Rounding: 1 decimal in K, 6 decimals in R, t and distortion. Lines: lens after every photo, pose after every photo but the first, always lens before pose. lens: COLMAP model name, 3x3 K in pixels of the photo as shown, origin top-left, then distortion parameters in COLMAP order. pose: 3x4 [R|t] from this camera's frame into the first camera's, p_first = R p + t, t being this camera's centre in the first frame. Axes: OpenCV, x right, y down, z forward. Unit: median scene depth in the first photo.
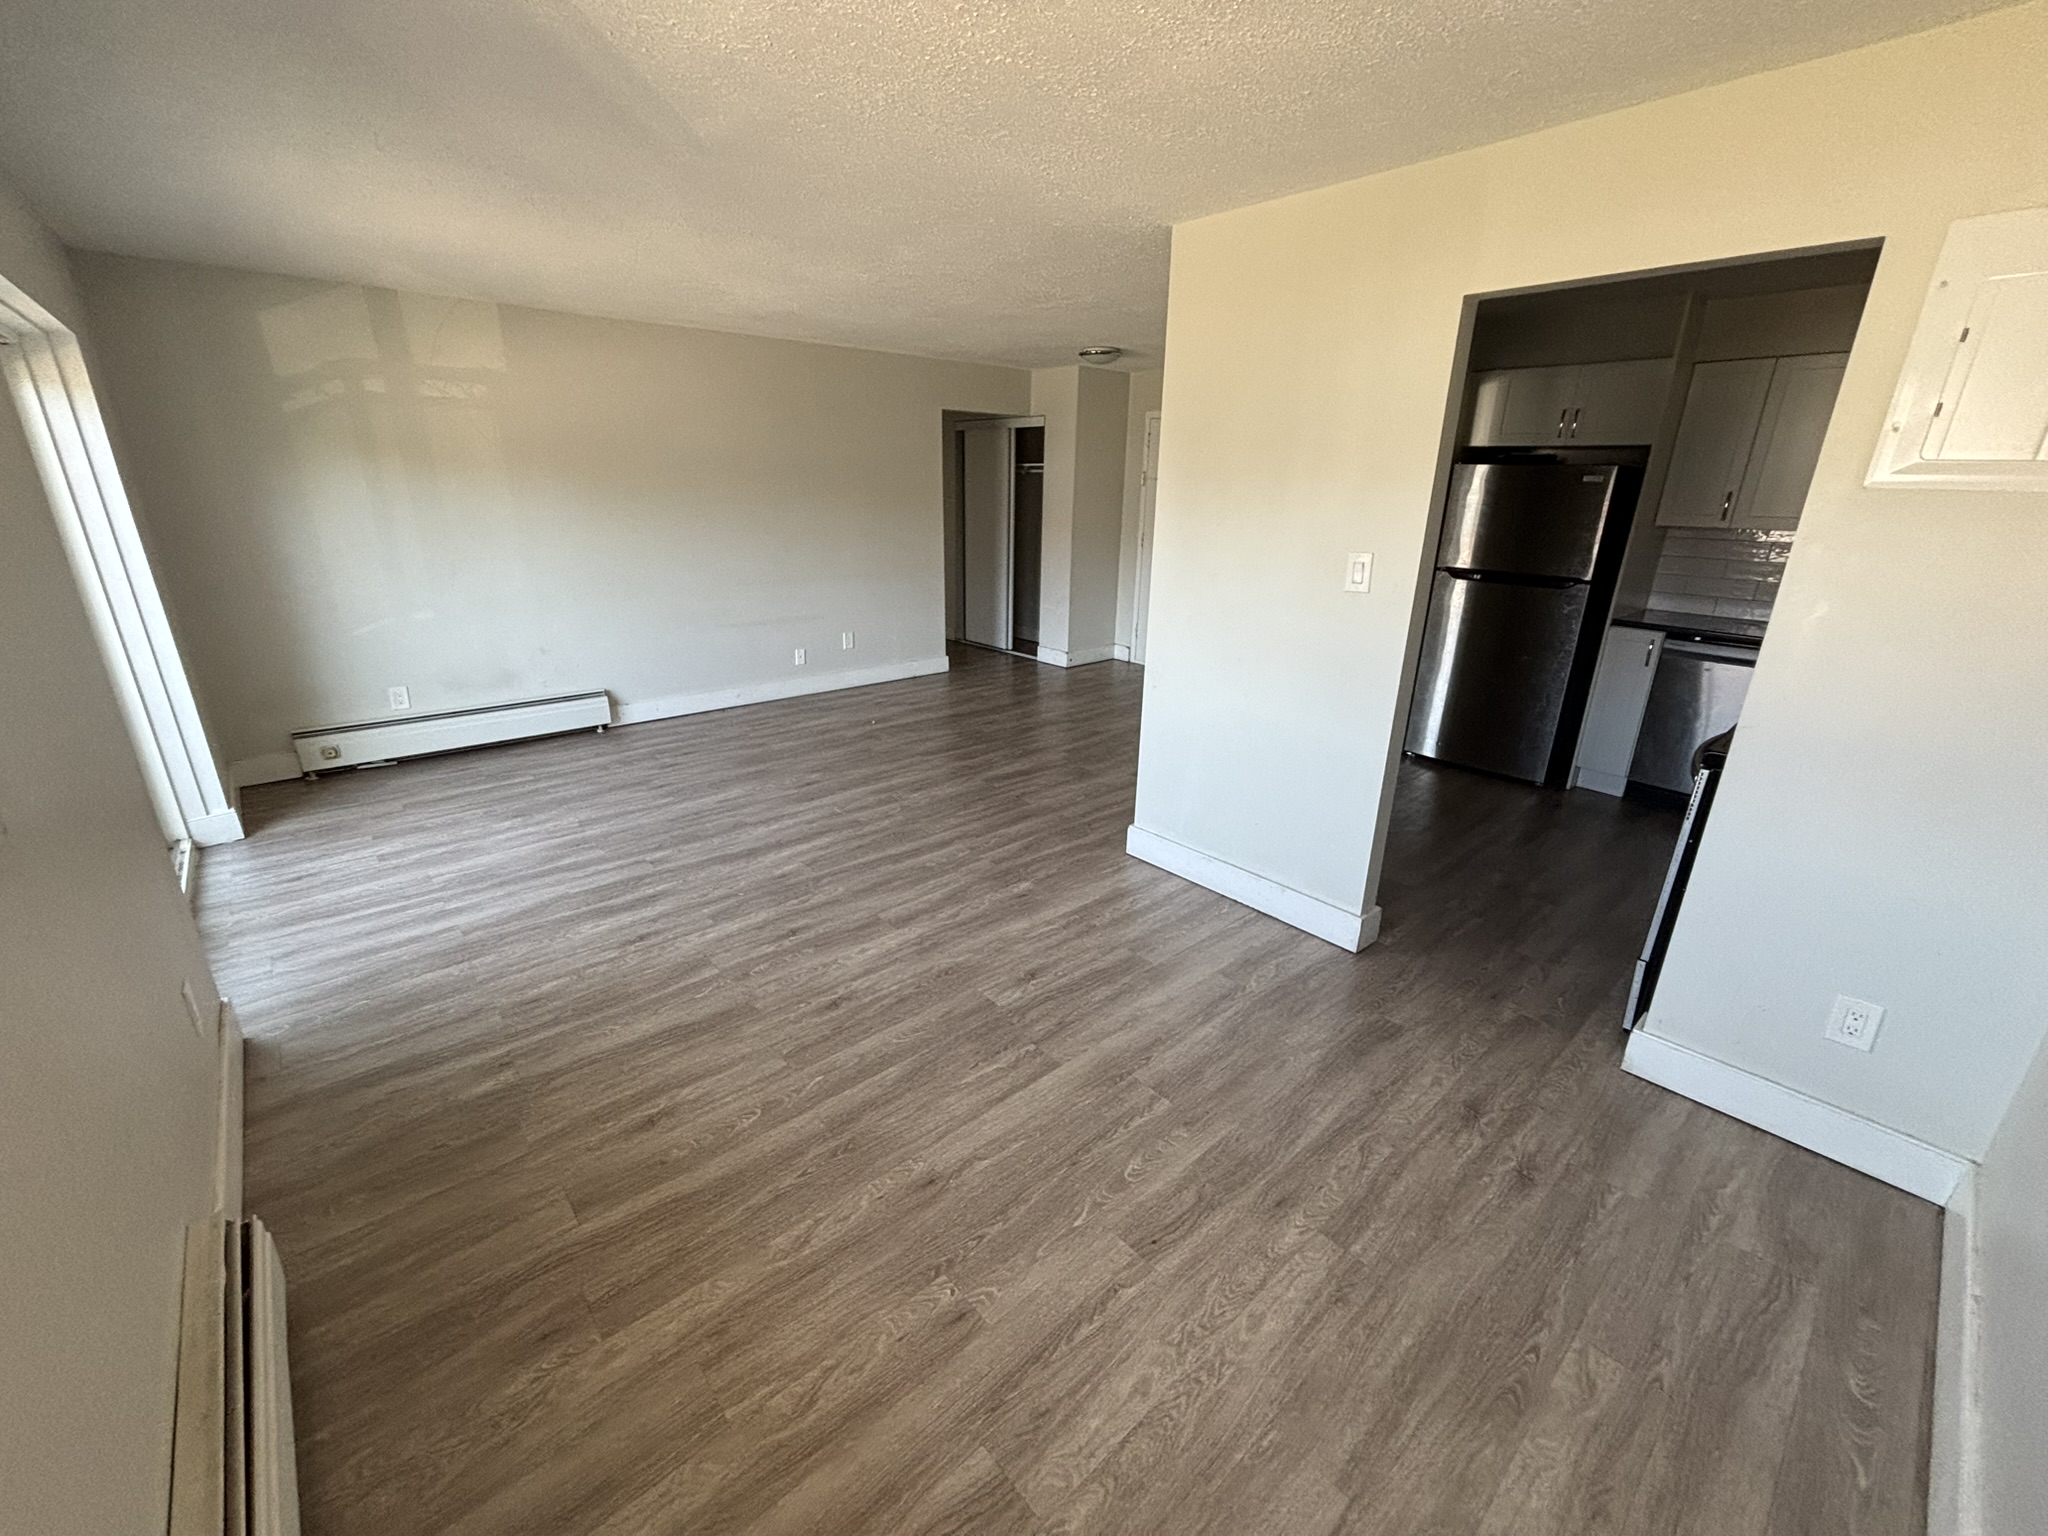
lens RADIAL K [[828.1, 0, 1024.0], [0, 828.1, 768.0], [0, 0, 1]] dist [0.001887, -0.000010]
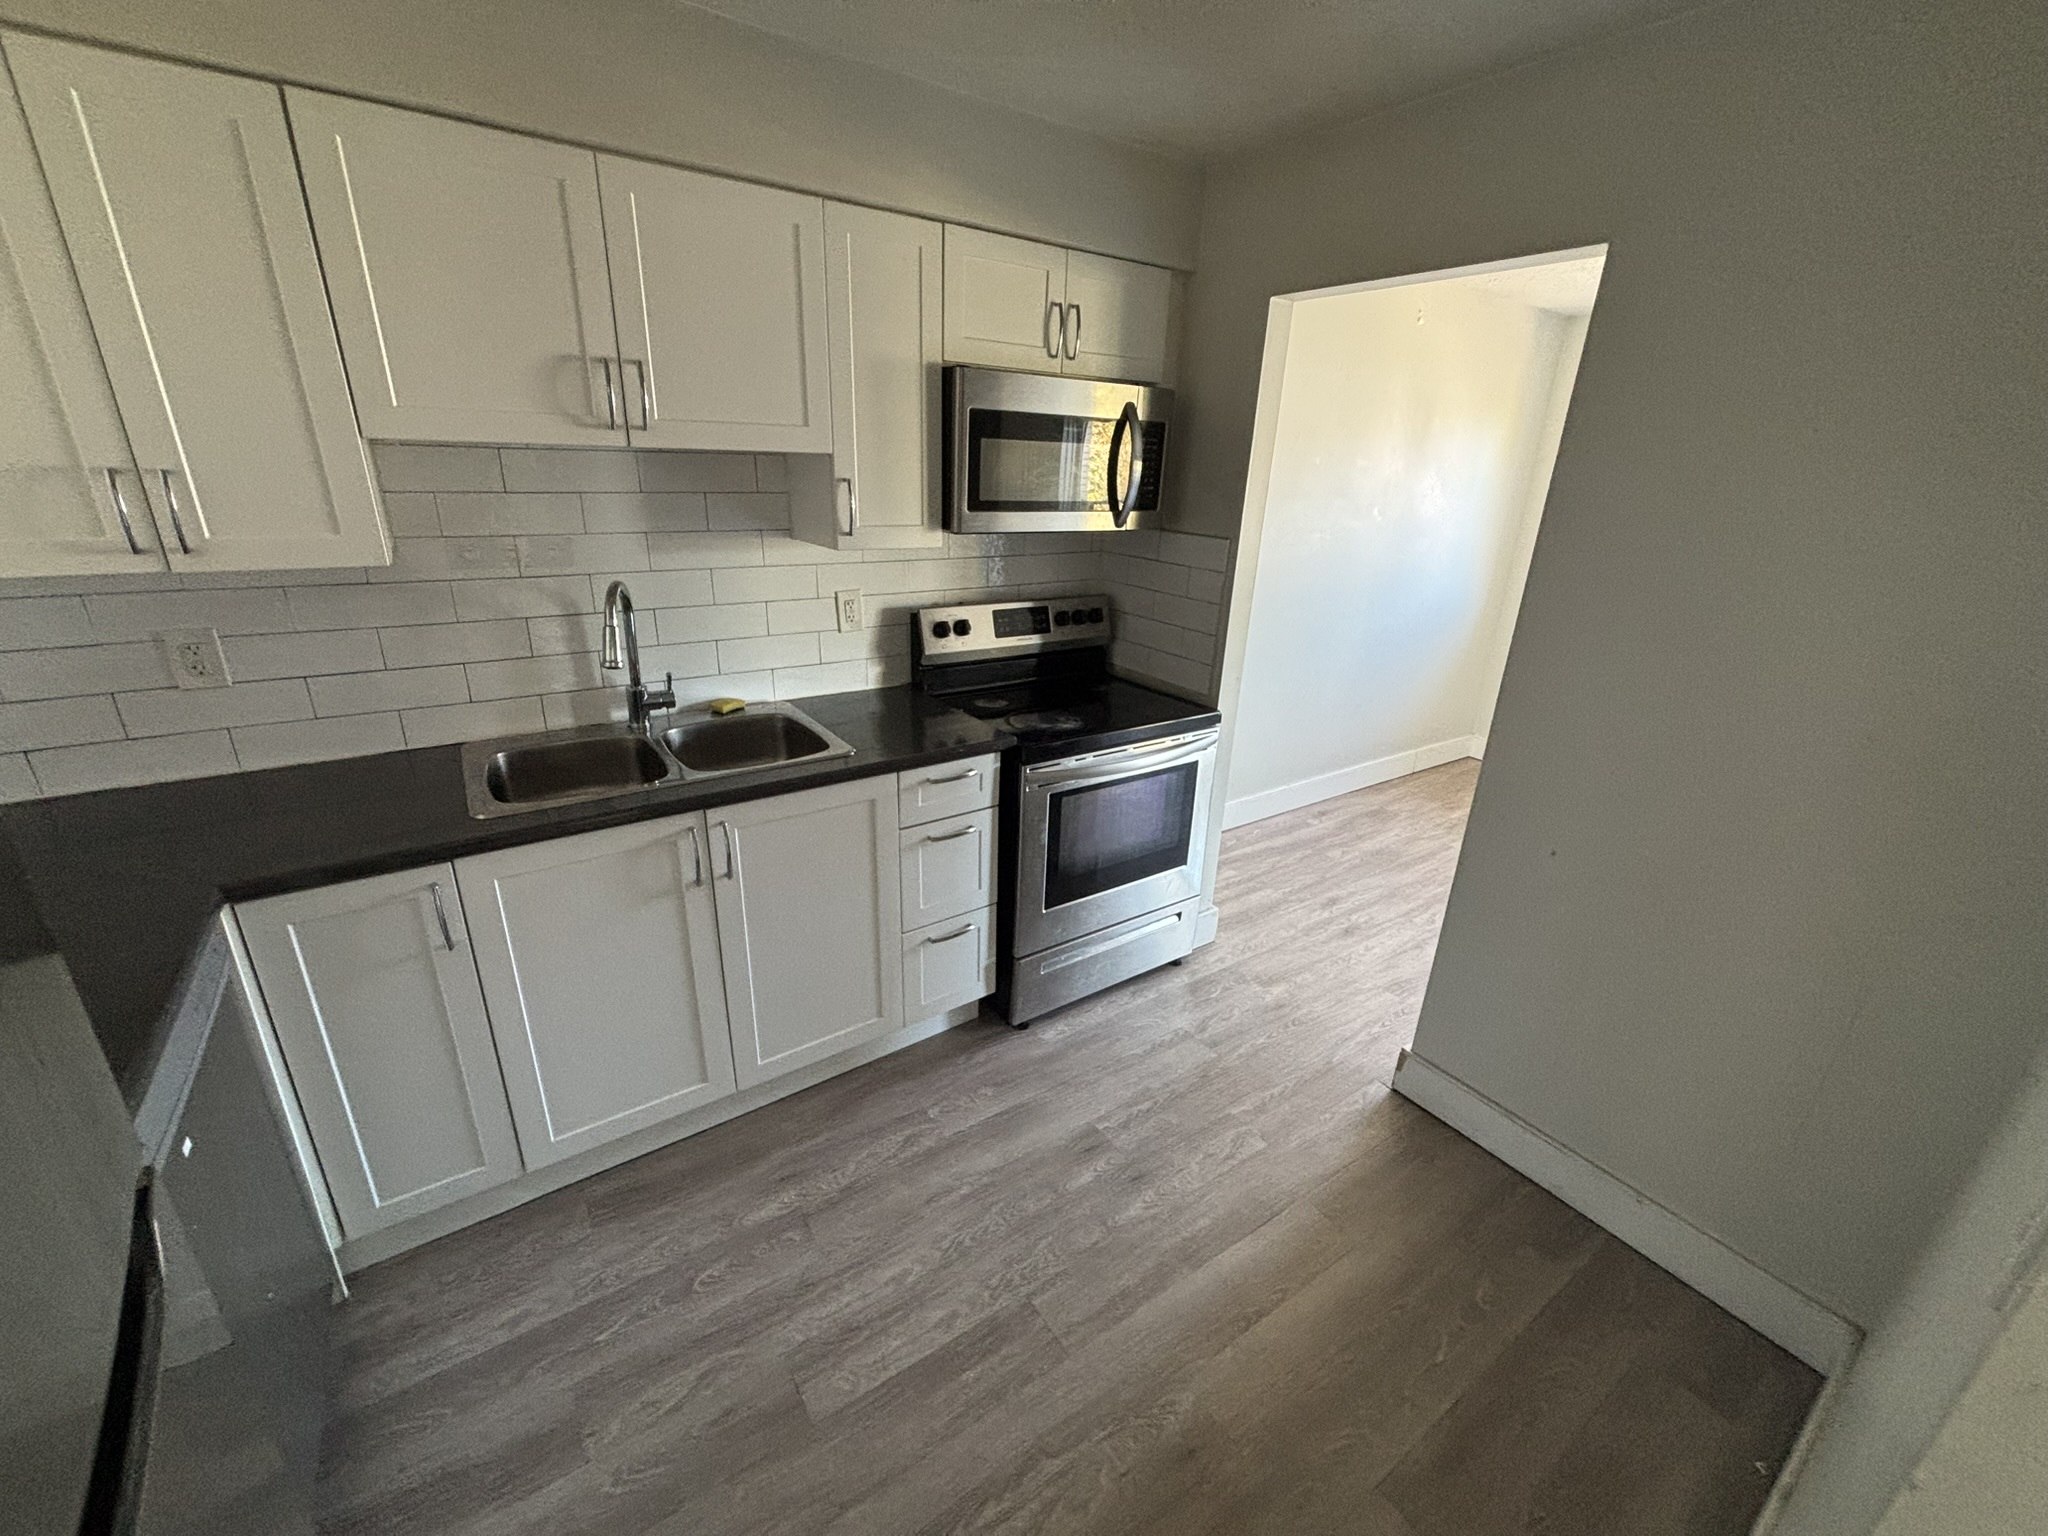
lens RADIAL K [[828.1, 0, 1024.0], [0, 828.1, 768.0], [0, 0, 1]] dist [0.001887, -0.000010]
pose [[-0.991173, -0.089364, 0.097929, 0.865300], [-0.006716, 0.771568, 0.636111, -0.609778], [-0.132404, 0.629839, -0.765358, 1.751471]]
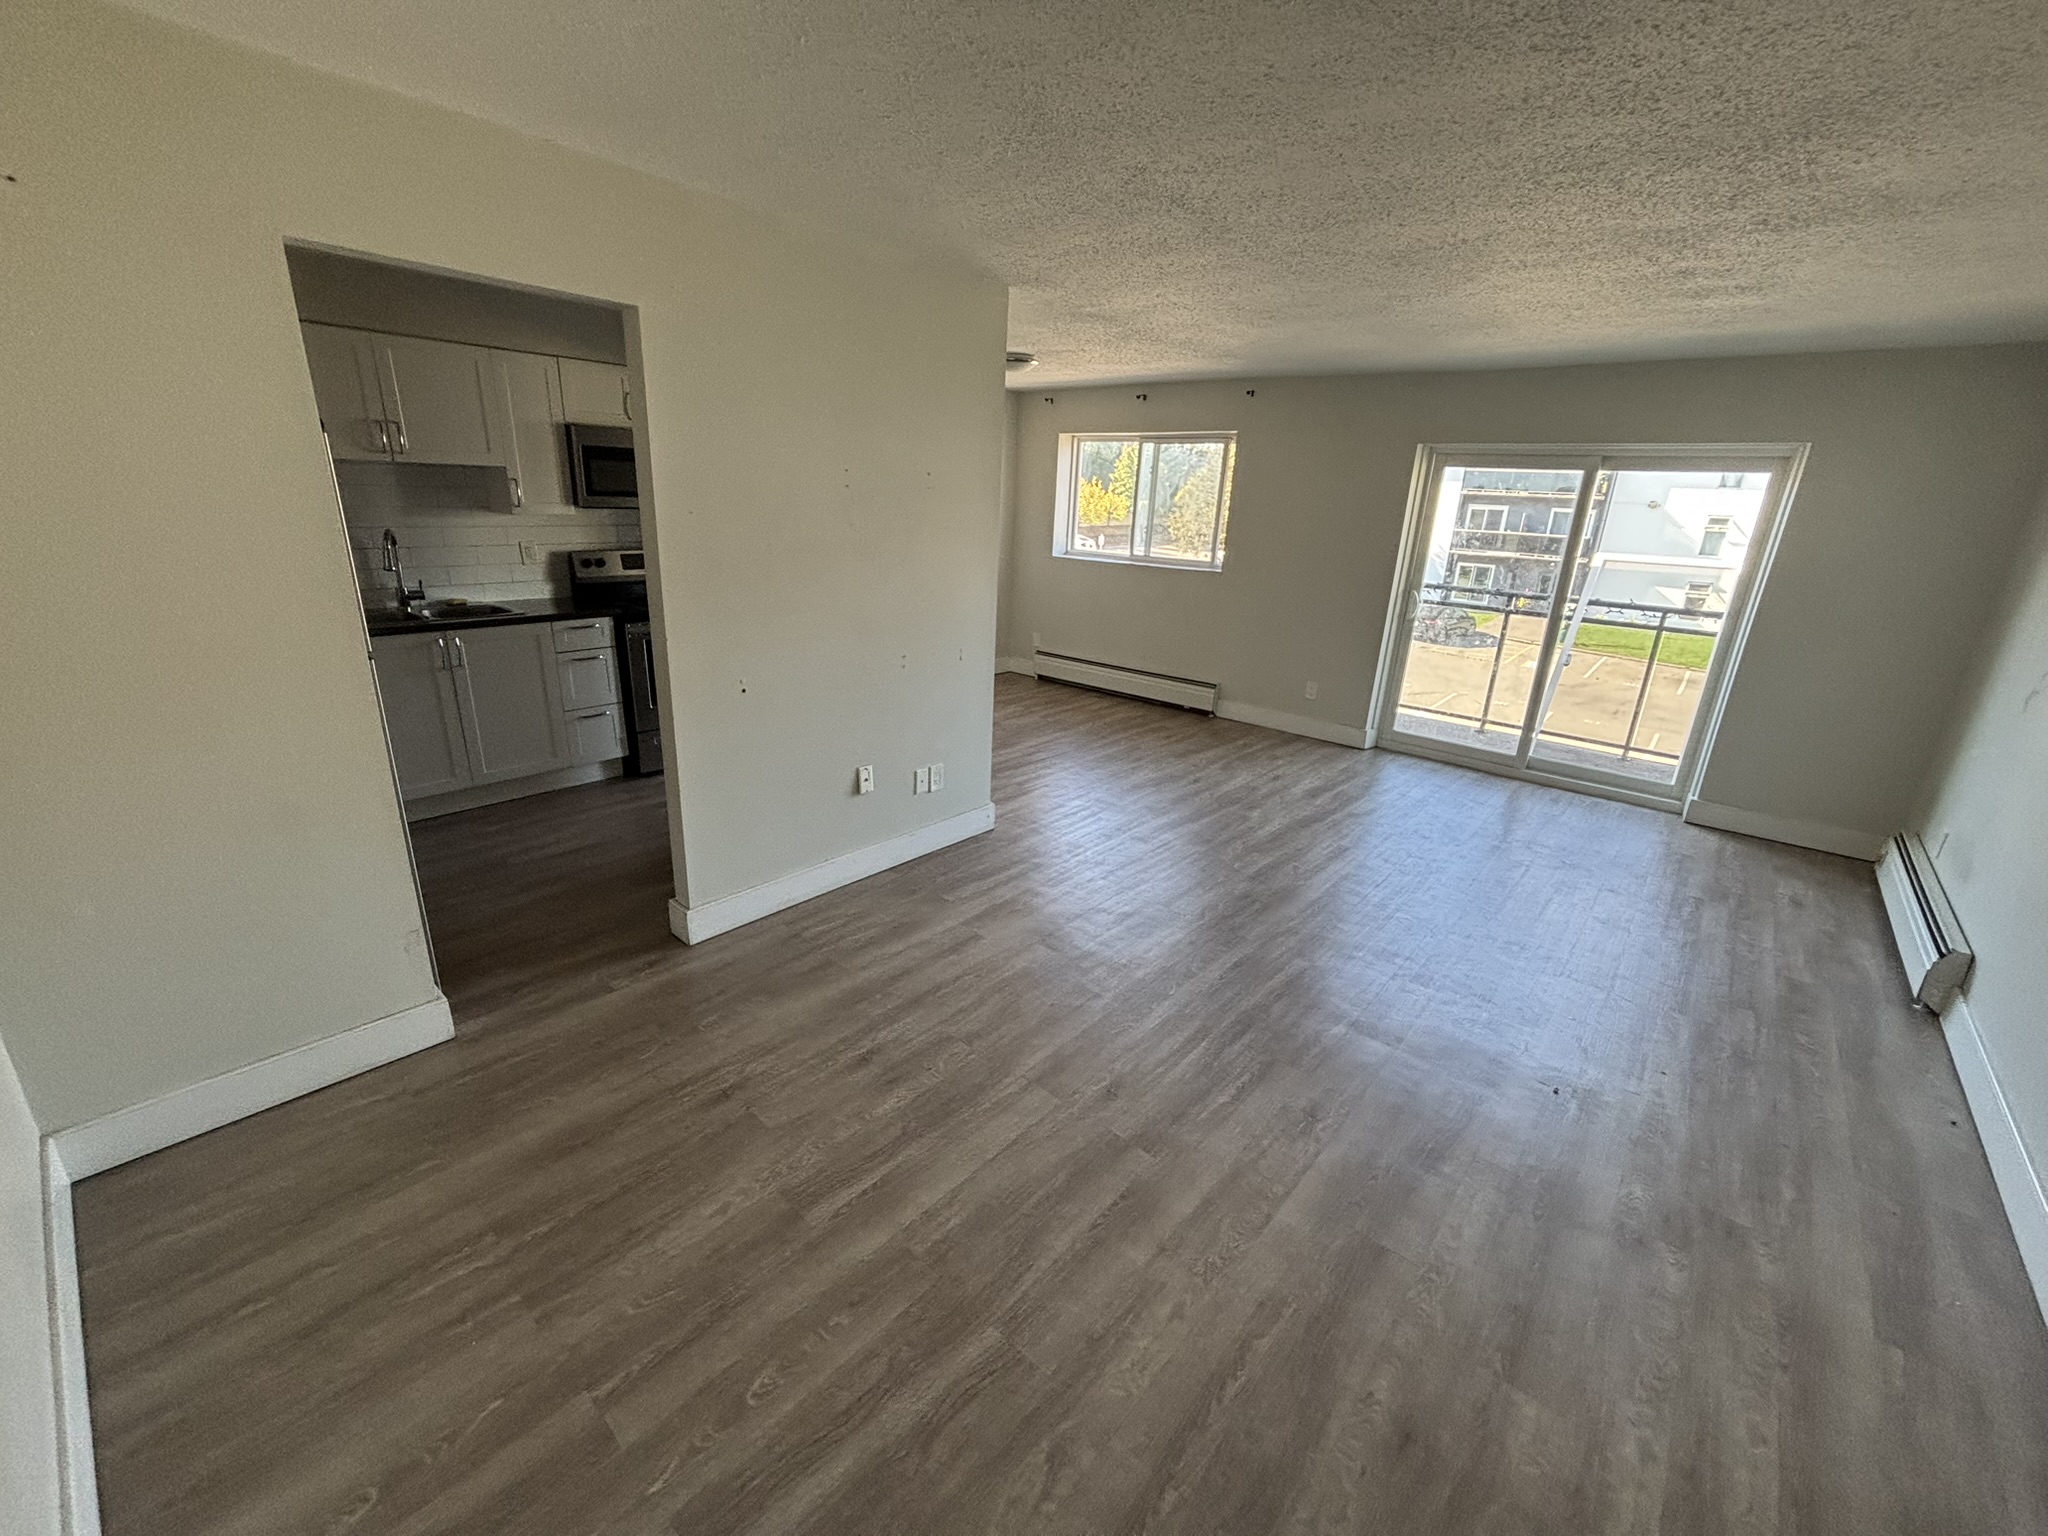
lens RADIAL K [[812.0, 0, 1024.0], [0, 812.0, 768.0], [0, 0, 1]] dist [-0.014683, 0.000037]
pose [[-0.989584, -0.017839, -0.142846, 0.355577], [-0.101915, 0.787625, 0.607668, -0.935654], [0.101669, 0.615897, -0.781239, 2.686590]]
